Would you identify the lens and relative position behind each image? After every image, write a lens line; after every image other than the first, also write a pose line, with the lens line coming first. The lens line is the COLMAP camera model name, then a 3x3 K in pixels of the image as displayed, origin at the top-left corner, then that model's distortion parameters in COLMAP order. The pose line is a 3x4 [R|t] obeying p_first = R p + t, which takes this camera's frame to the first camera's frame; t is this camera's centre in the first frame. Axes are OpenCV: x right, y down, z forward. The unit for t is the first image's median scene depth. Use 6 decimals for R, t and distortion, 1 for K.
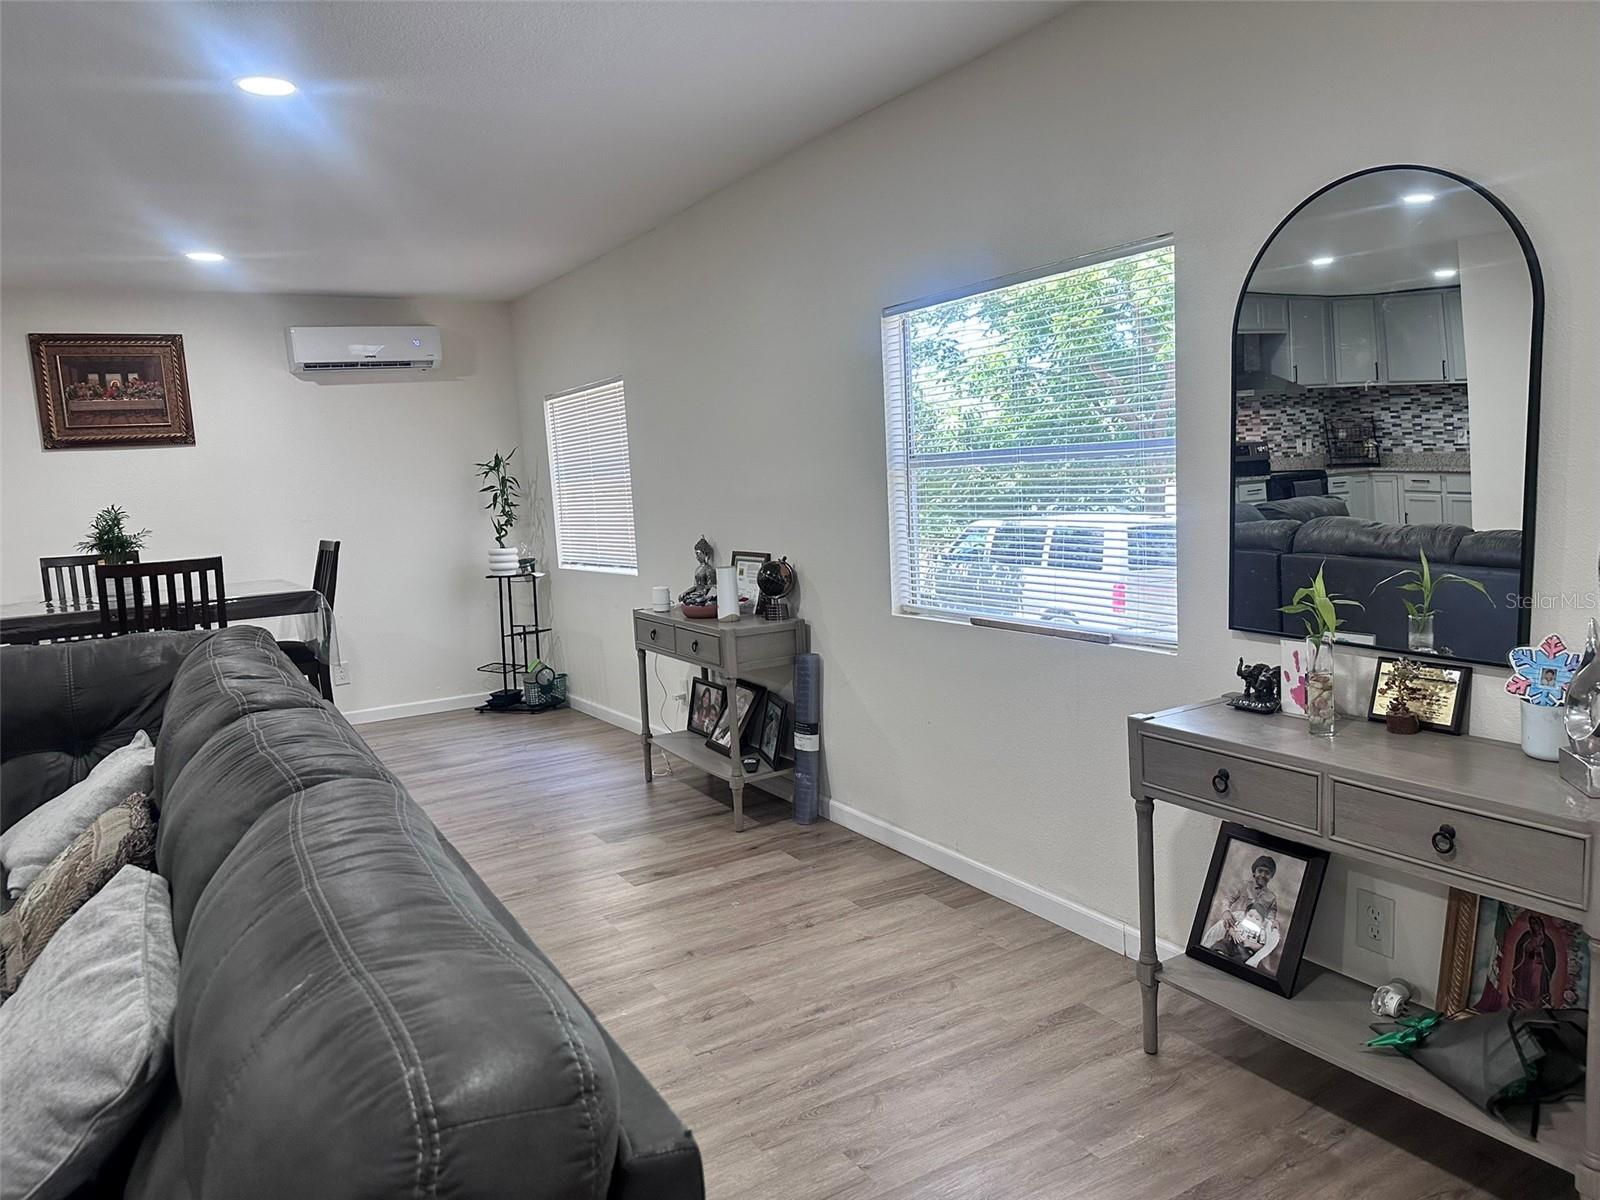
lens RADIAL K [[1093.0, 0, 800.7], [0, 1093.0, 621.5], [0, 0, 1]] dist [0.055015, -0.078044]
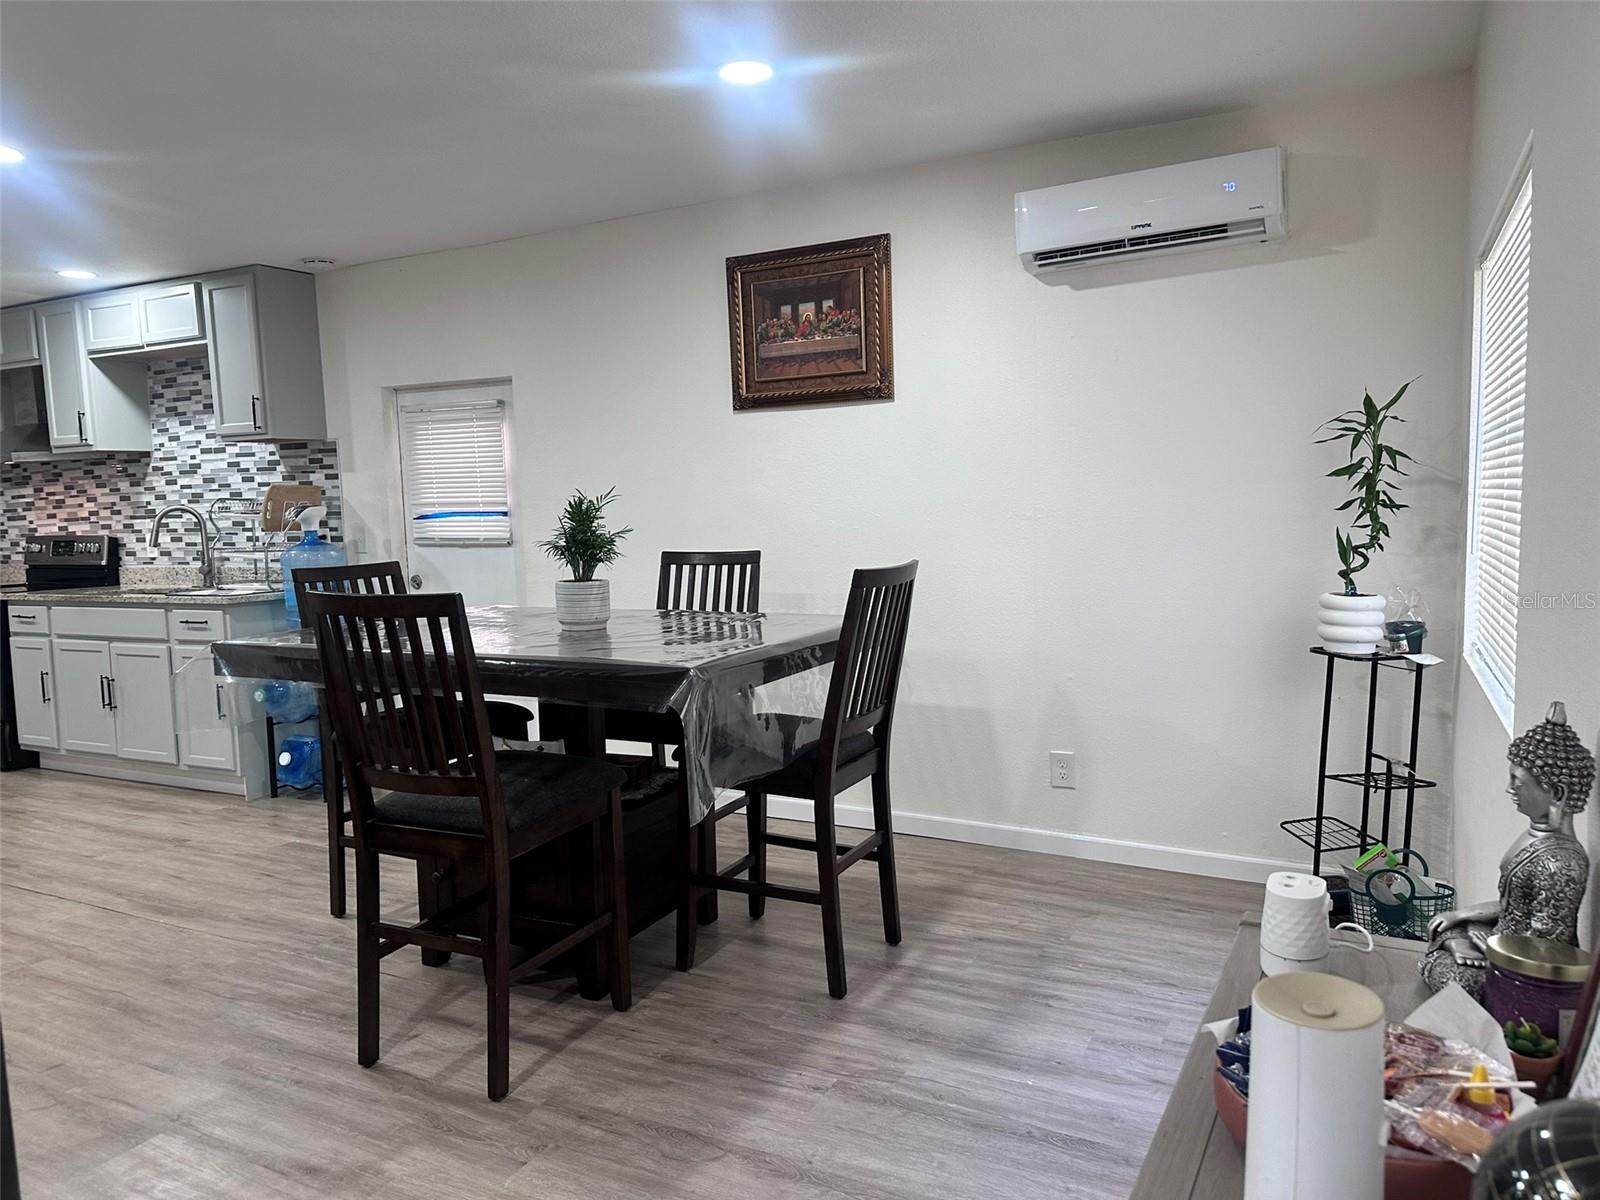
lens RADIAL K [[1093.0, 0, 800.7], [0, 1093.0, 621.5], [0, 0, 1]] dist [0.055015, -0.078044]
pose [[0.517266, 0.133590, -0.845334, 0.016887], [-0.113198, 0.989743, 0.087145, -0.123520], [0.848305, 0.050613, 0.527083, 0.968599]]
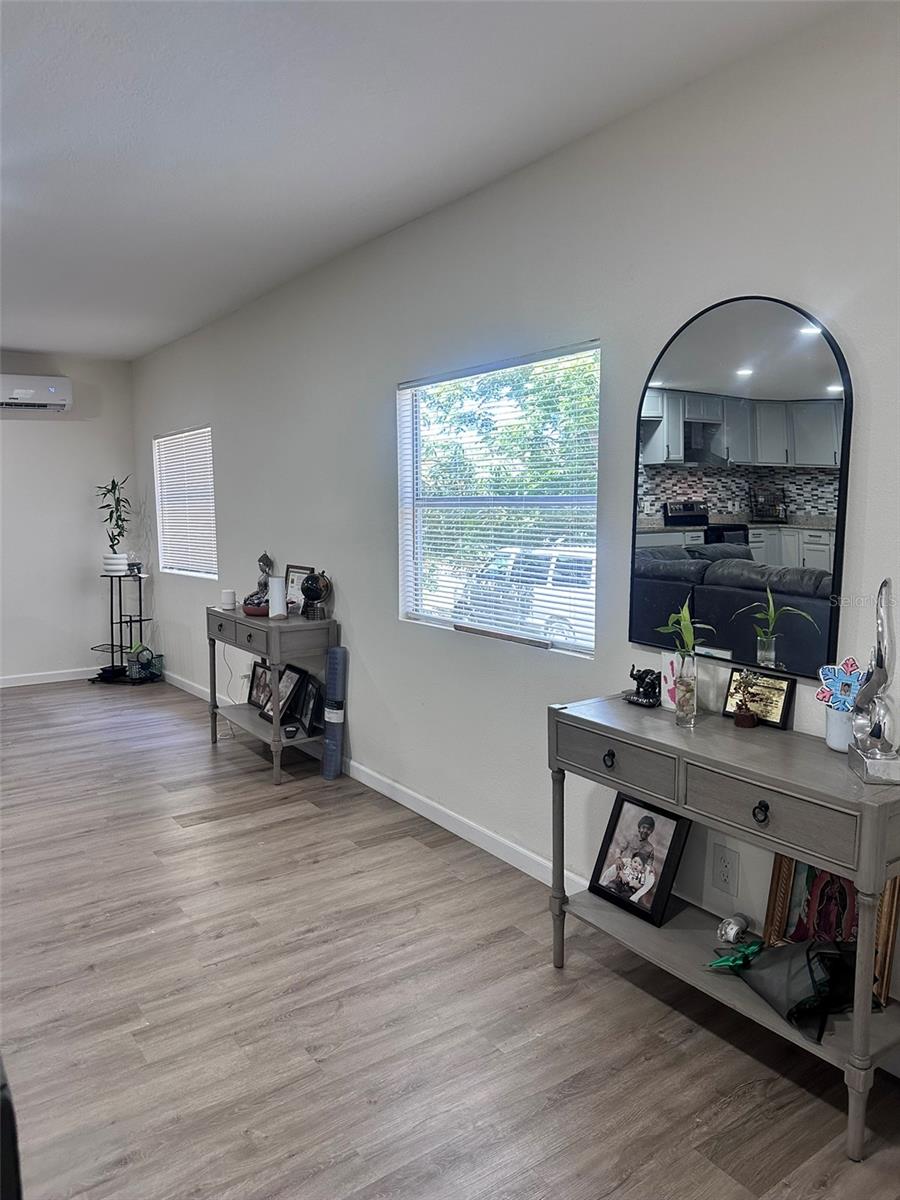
lens RADIAL K [[821.5, 0, 447.9], [0, 821.5, 615.1], [0, 0, 1]] dist [0.088098, -0.152209]
pose [[0.995684, 0.039877, 0.083807, 0.059347], [-0.039300, 0.999191, -0.008516, -0.005415], [-0.084079, 0.005186, 0.996446, 0.023729]]
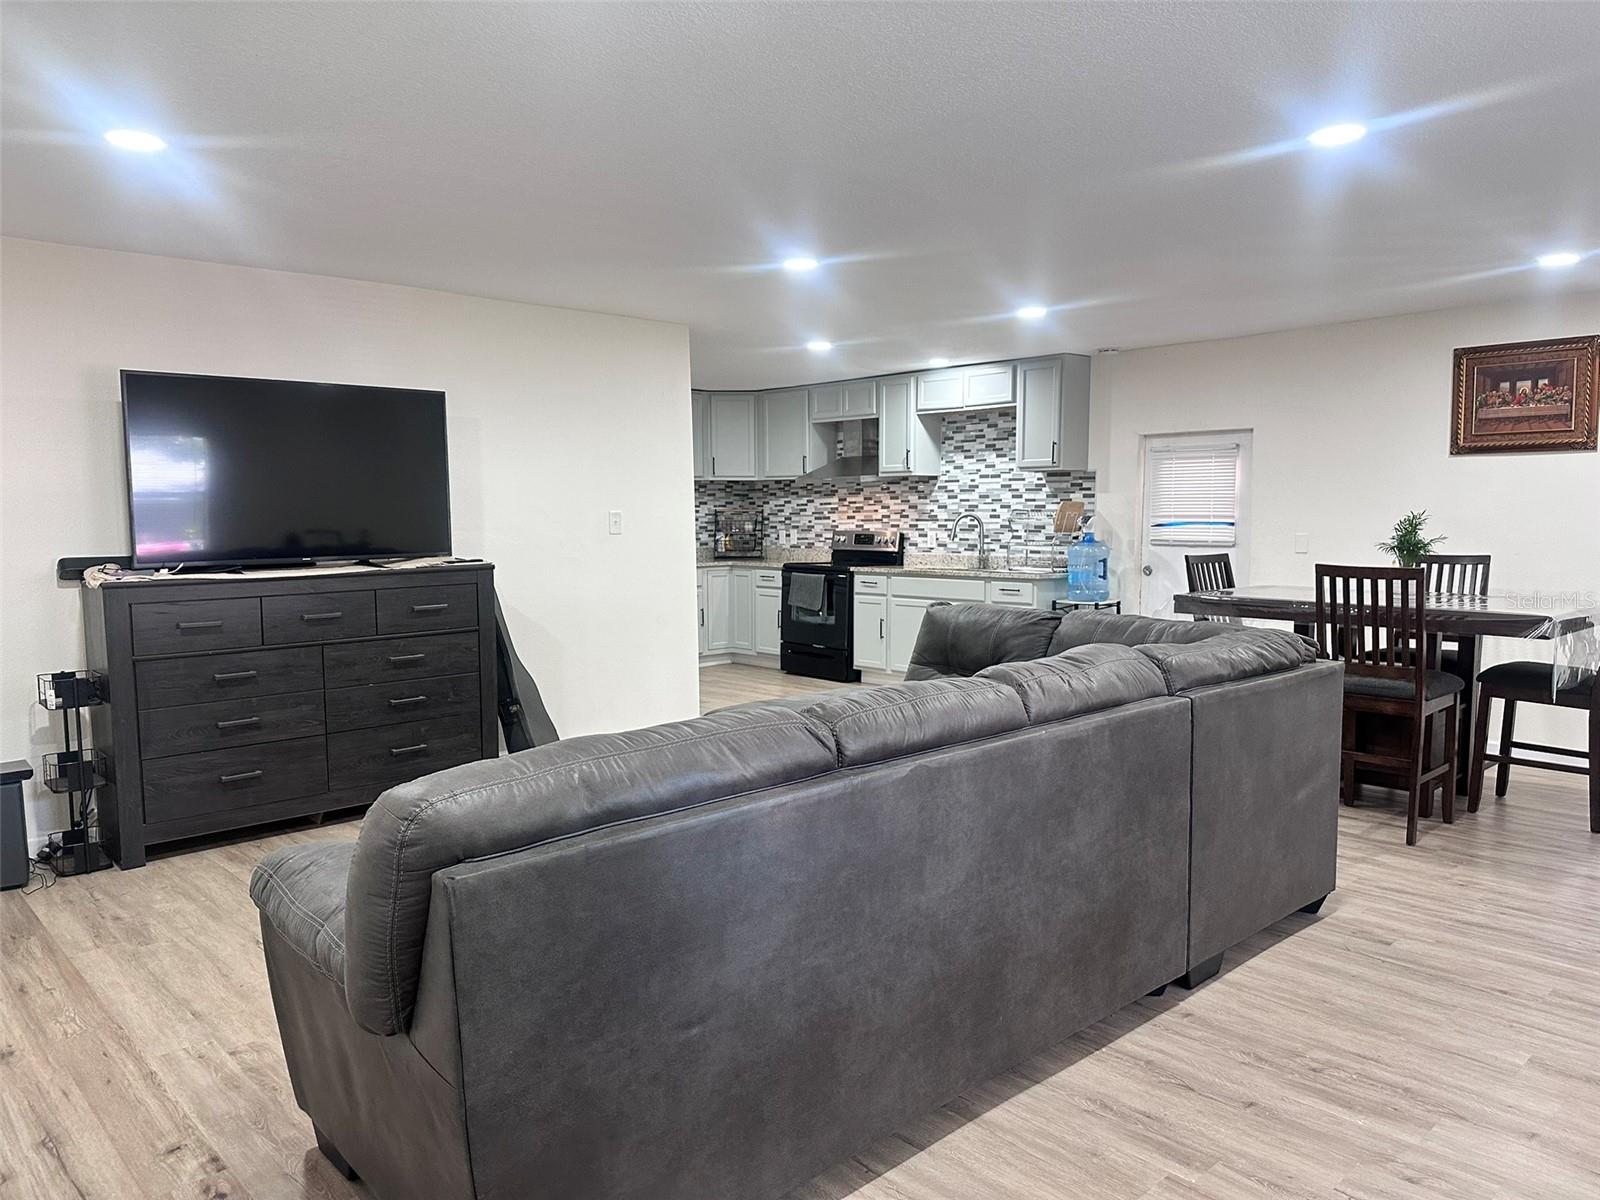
lens RADIAL K [[1093.0, 0, 800.7], [0, 1093.0, 621.5], [0, 0, 1]] dist [0.055015, -0.078044]
pose [[0.193072, 0.148138, -0.969937, 0.408830], [-0.136749, 0.982952, 0.122905, -0.062359], [0.971608, 0.108909, 0.210038, 0.252700]]
